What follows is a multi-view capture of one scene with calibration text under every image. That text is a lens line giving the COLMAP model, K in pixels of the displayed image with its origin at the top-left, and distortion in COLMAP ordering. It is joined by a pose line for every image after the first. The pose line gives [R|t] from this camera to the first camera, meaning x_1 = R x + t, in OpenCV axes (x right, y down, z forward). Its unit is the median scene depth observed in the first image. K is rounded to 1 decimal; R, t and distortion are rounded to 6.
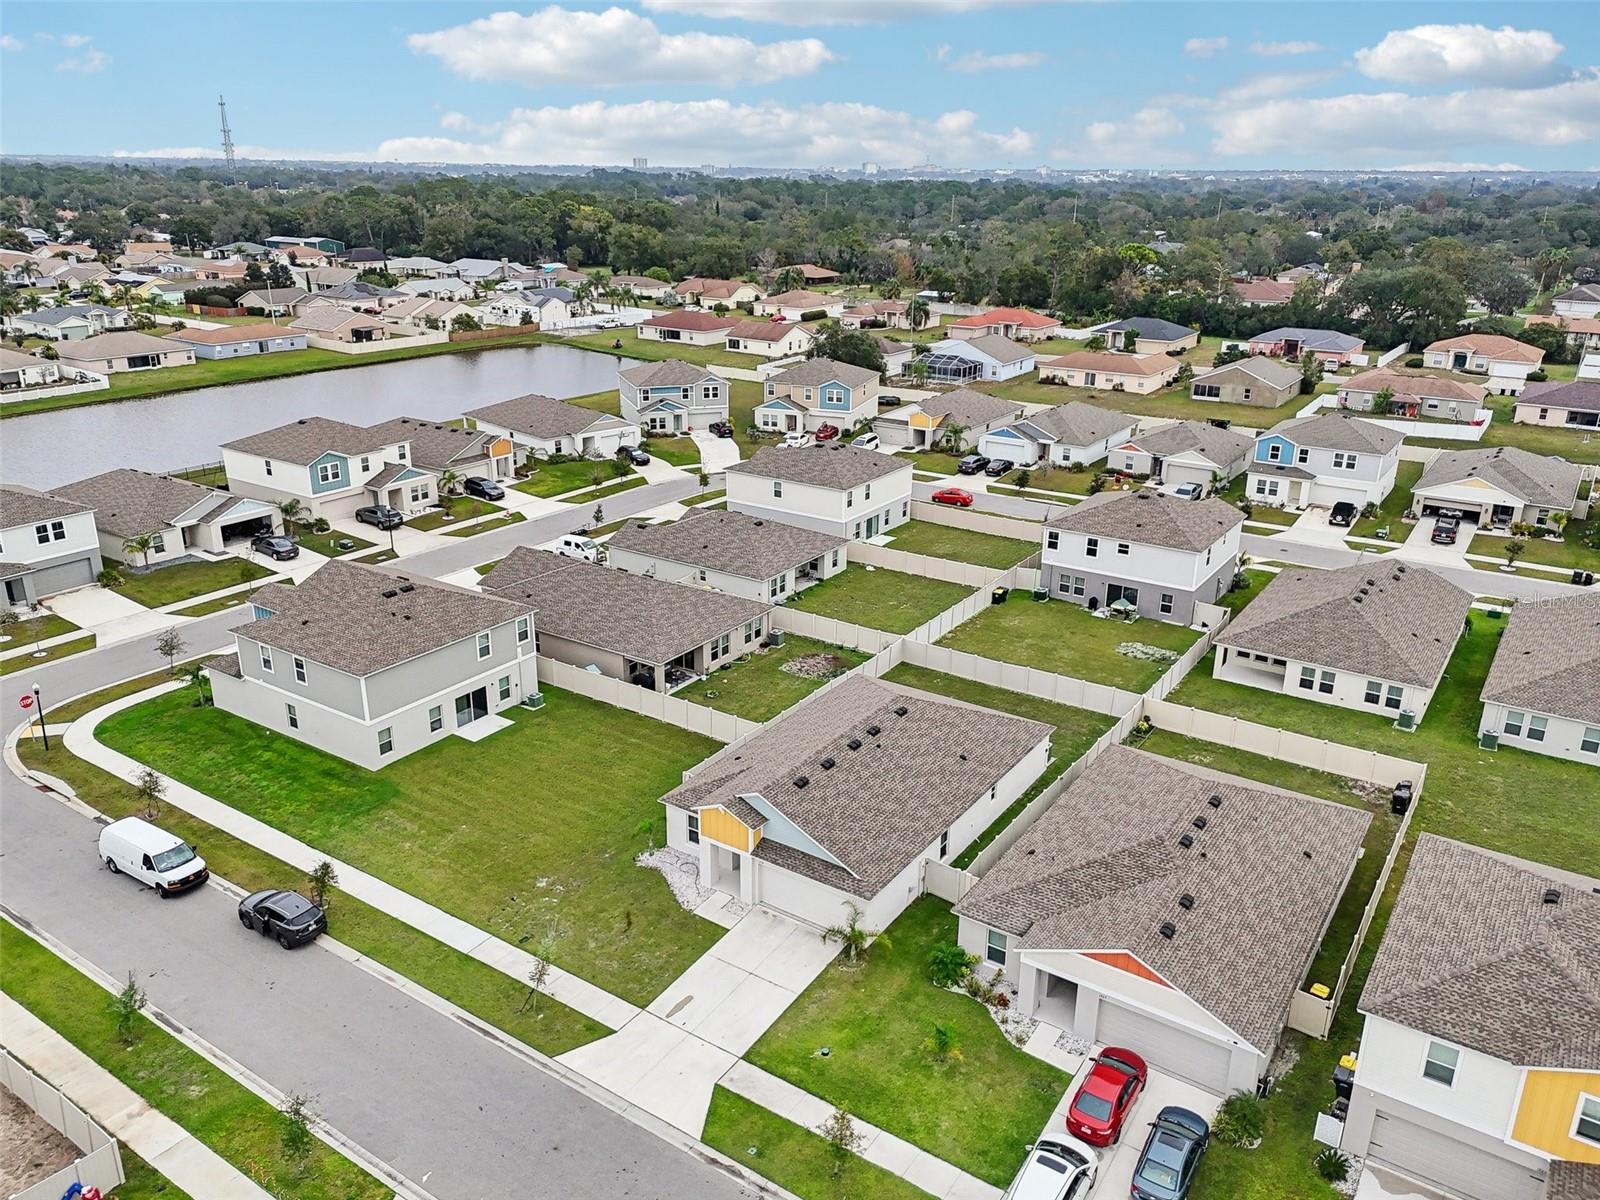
lens RADIAL K [[1182.1, 0, 801.2], [0, 1182.1, 595.6], [0, 0, 1]] dist [0.095090, -0.106741]
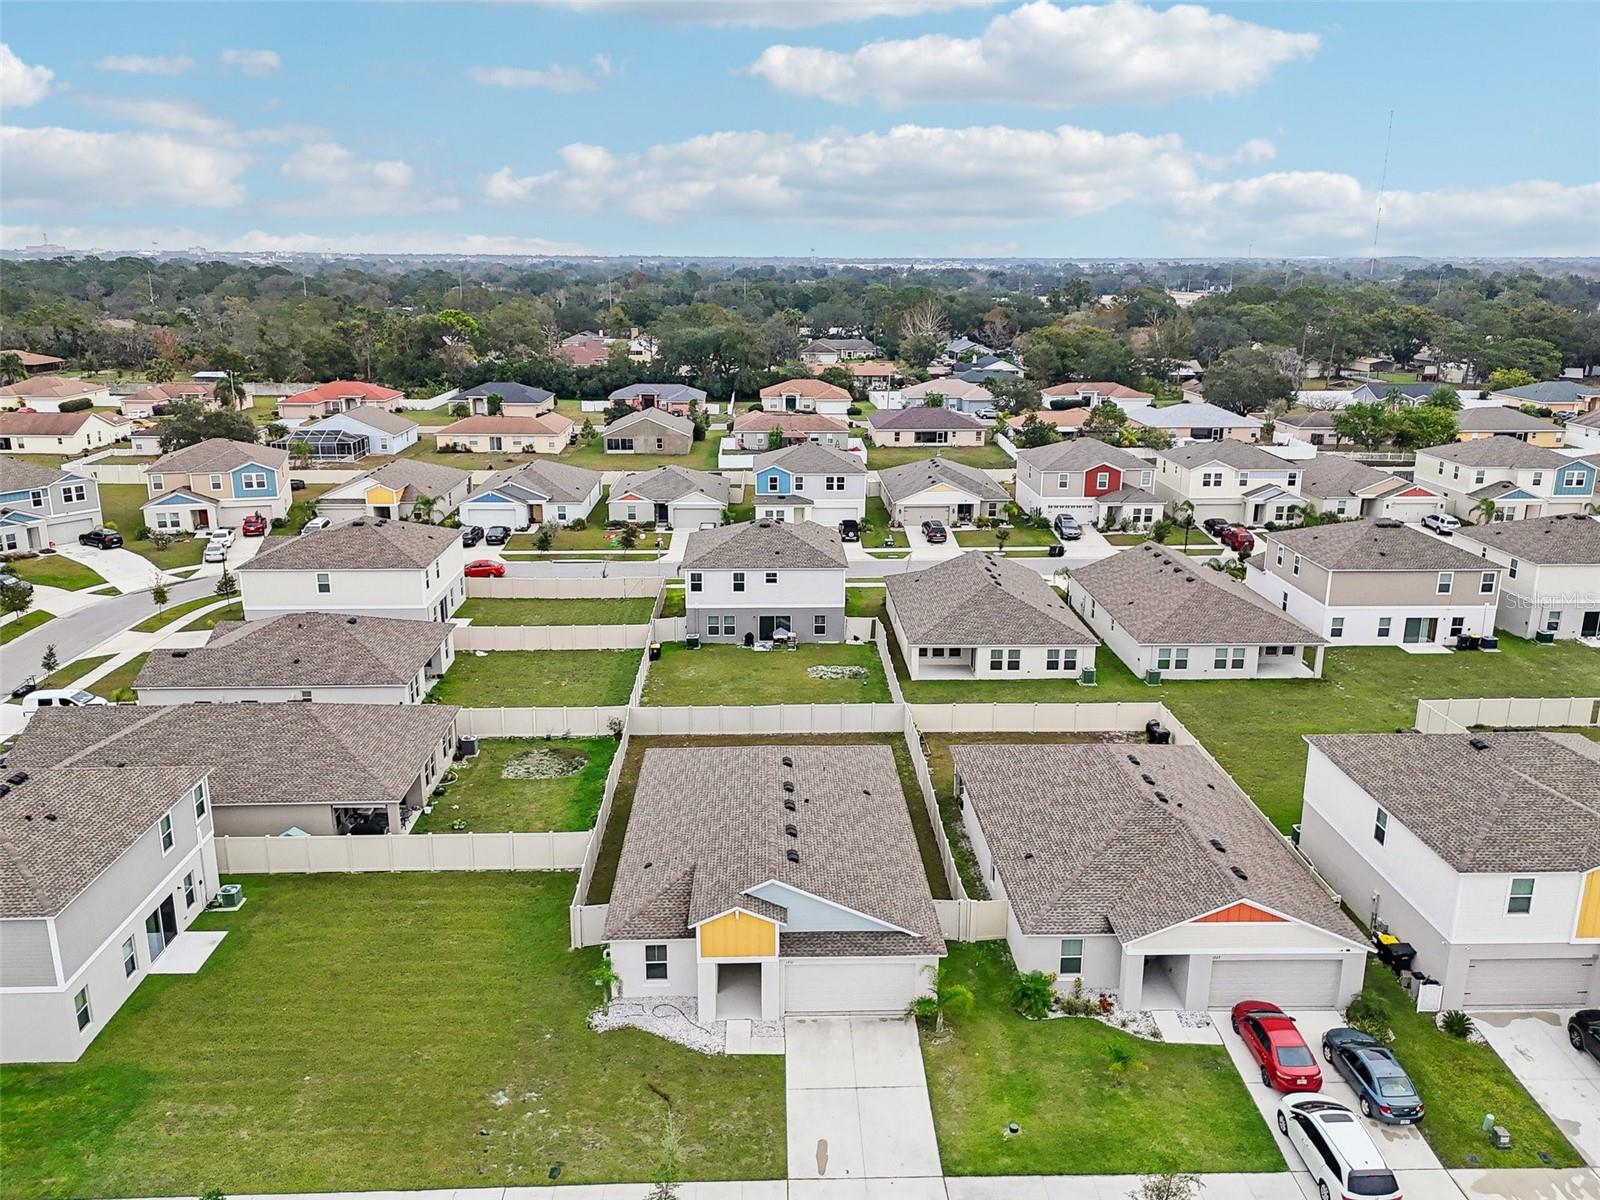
lens RADIAL K [[1239.9, 0, 800.0], [0, 1239.9, 600.0], [0, 0, 1]] dist [0.105002, -0.115173]
pose [[0.810775, -0.161307, 0.562694, -0.273746], [0.201798, 0.979376, -0.010011, -0.006211], [-0.549474, 0.121667, 0.826605, 0.142994]]
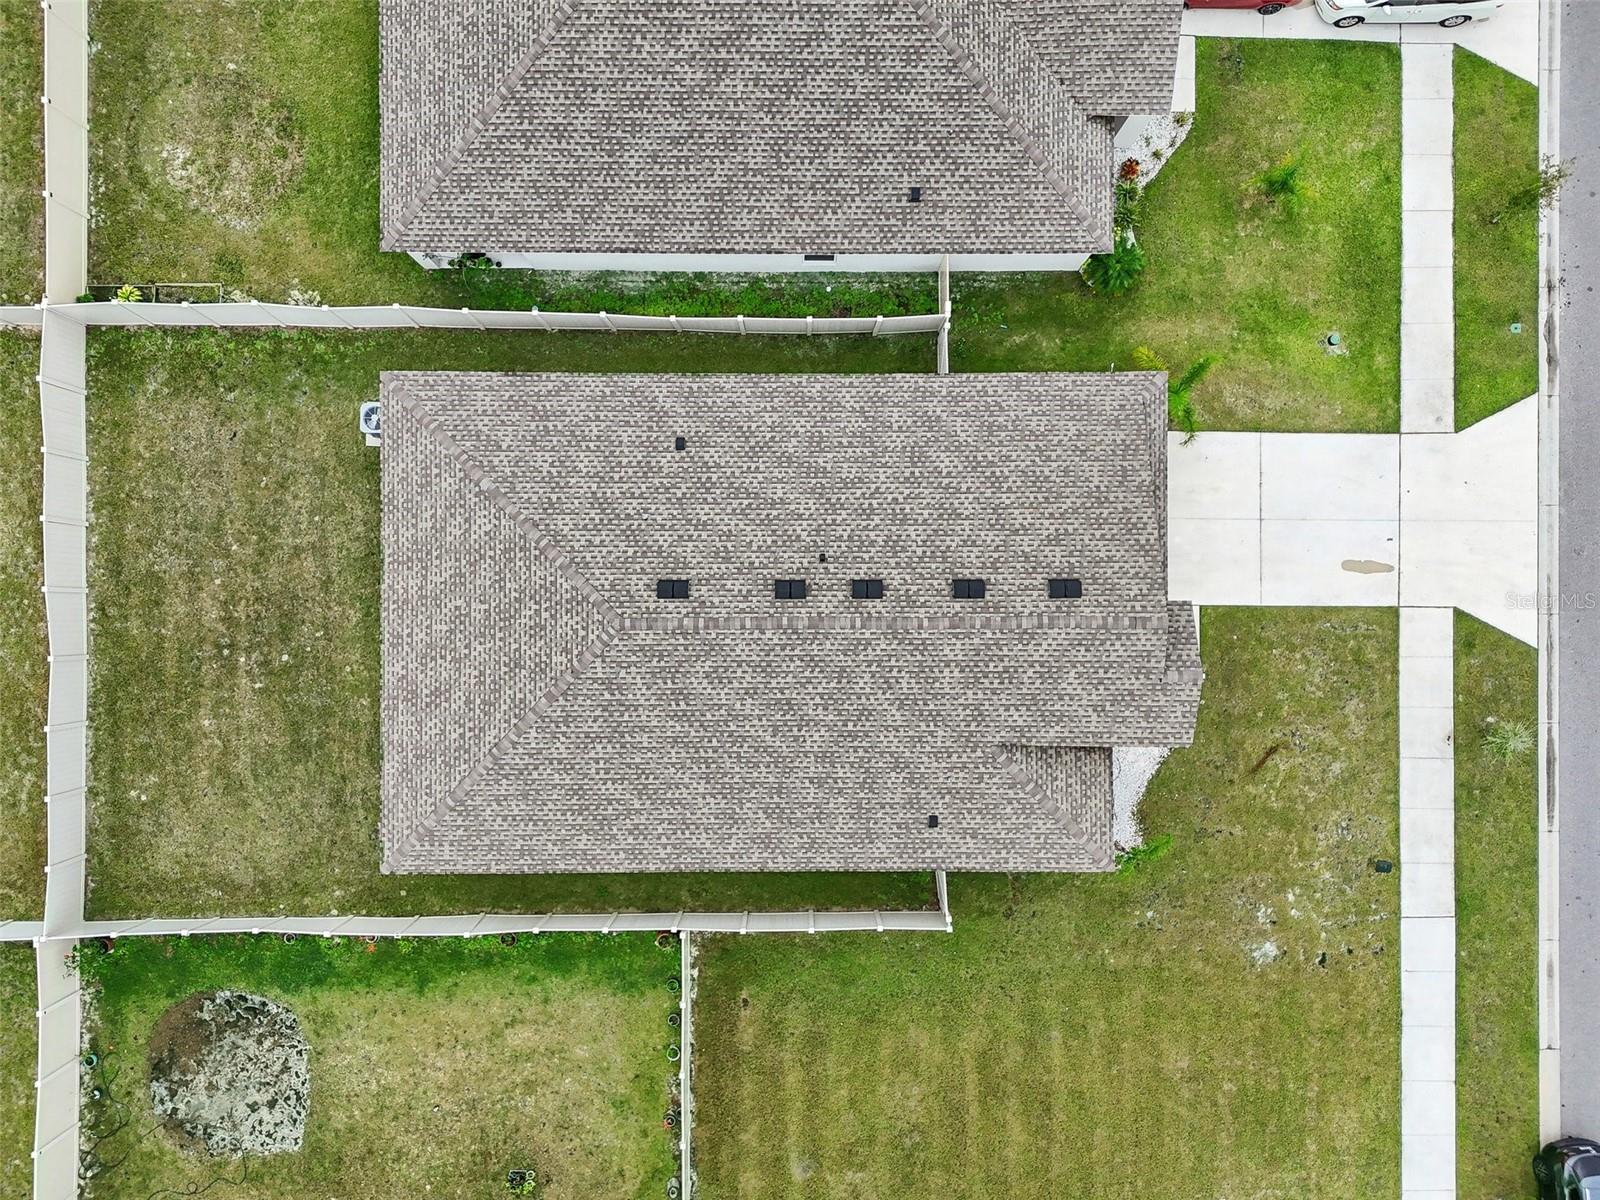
lens RADIAL K [[1182.1, 0, 801.2], [0, 1182.1, 595.6], [0, 0, 1]] dist [0.095090, -0.106741]
pose [[-0.560218, -0.828314, -0.007216, 0.038881], [0.273184, -0.192974, 0.942407, -0.214115], [-0.782002, 0.525982, 0.334390, 0.539989]]
